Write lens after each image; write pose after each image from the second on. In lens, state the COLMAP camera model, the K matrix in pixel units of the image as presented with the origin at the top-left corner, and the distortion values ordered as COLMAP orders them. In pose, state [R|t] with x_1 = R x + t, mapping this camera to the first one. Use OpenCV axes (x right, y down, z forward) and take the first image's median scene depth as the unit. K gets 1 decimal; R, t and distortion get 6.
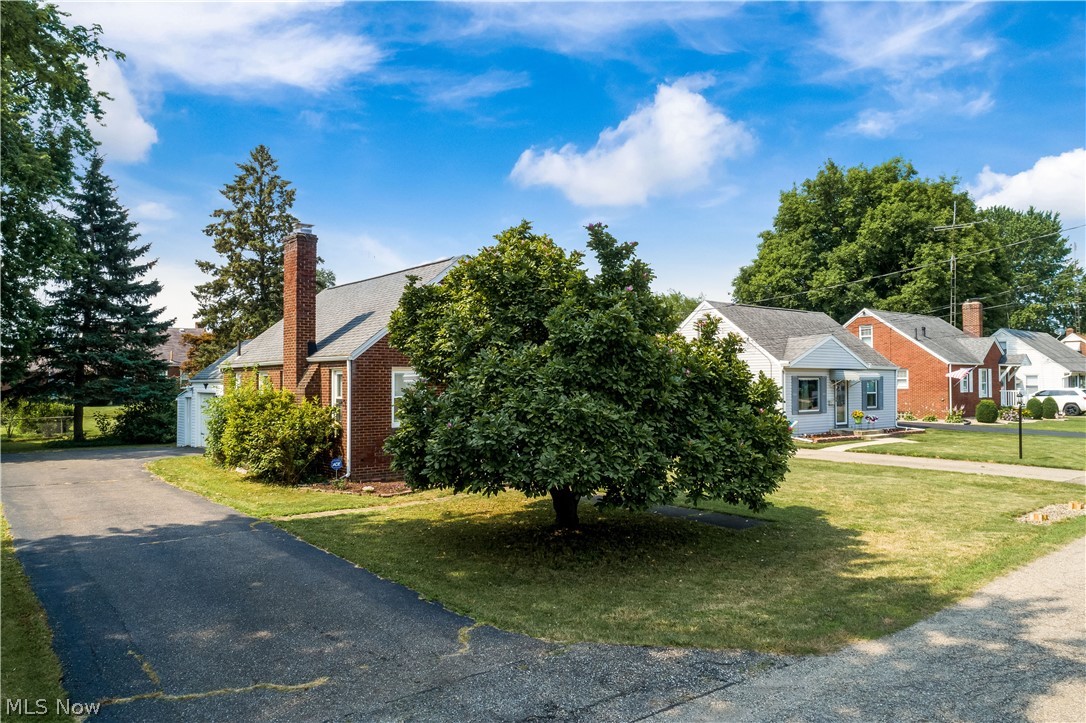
lens RADIAL K [[766.4, 0, 546.8], [0, 766.4, 361.5], [0, 0, 1]] dist [-0.010841, 0.005014]
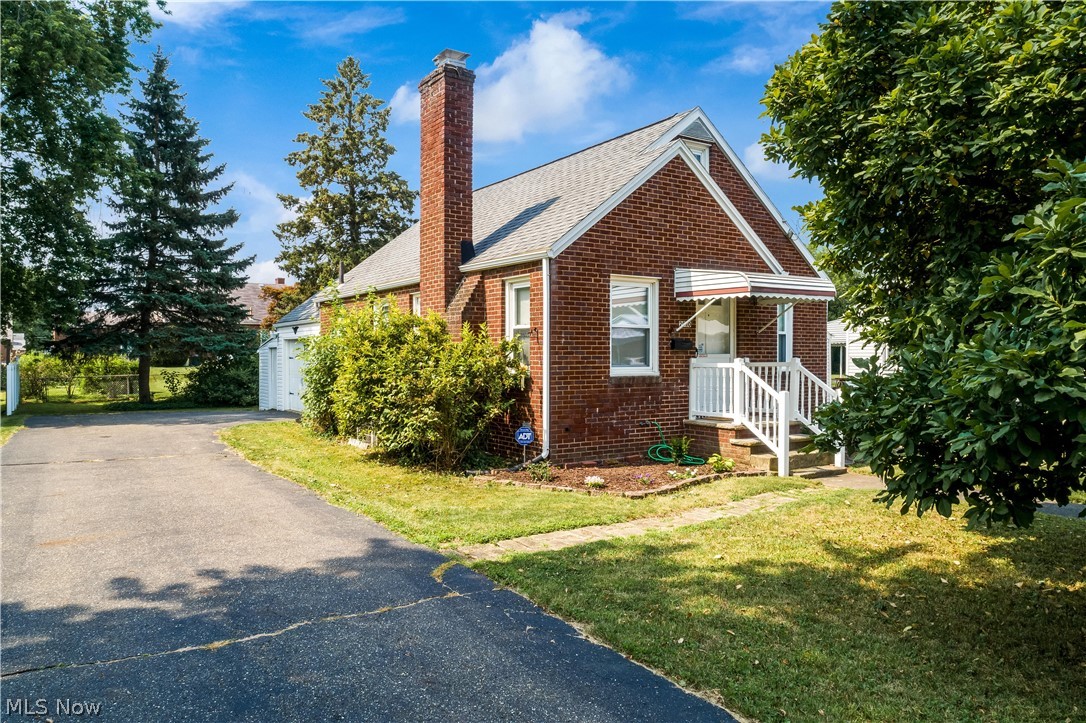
lens RADIAL K [[766.4, 0, 539.8], [0, 766.4, 361.9], [0, 0, 1]] dist [-0.010841, 0.005014]
pose [[0.995490, 0.005138, -0.094723, -0.110139], [-0.001705, 0.999340, 0.036290, 0.029496], [0.094847, -0.035965, 0.994842, 0.221741]]
